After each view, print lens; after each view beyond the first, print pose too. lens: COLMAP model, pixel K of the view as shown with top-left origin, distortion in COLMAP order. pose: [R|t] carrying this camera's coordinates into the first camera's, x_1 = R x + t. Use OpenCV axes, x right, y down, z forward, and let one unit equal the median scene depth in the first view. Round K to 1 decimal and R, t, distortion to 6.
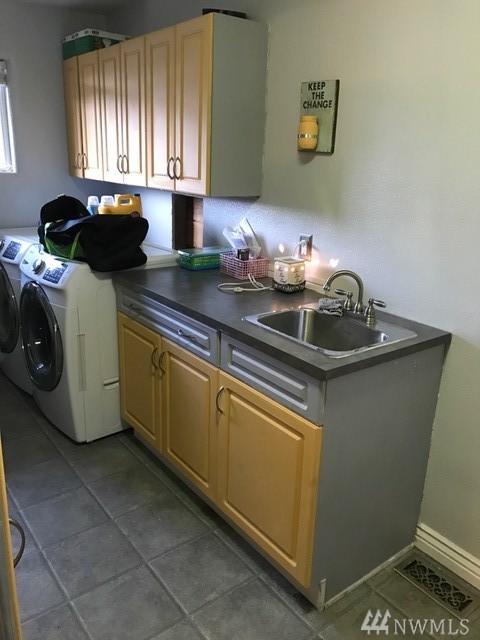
lens RADIAL K [[529.0, 0, 240.6], [0, 529.0, 321.7], [0, 0, 1]] dist [0.037155, -0.038801]
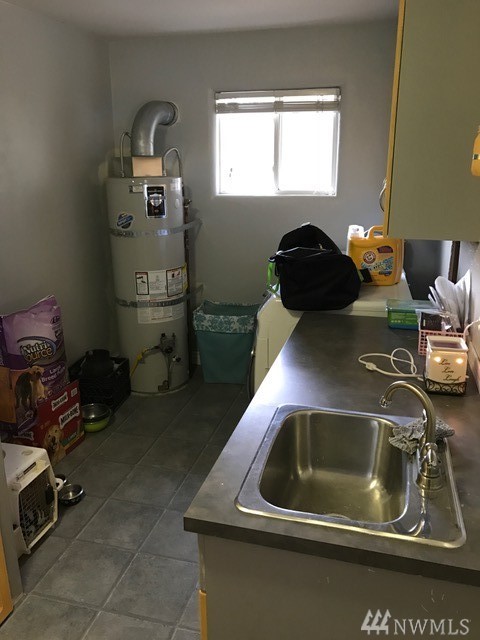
lens RADIAL K [[529.0, 0, 238.9], [0, 529.0, 316.2], [0, 0, 1]] dist [0.037155, -0.038801]
pose [[0.591198, 0.187444, -0.784442, 0.507132], [-0.205584, 0.975513, 0.078162, -0.166733], [0.779885, 0.115060, 0.615257, 0.444115]]
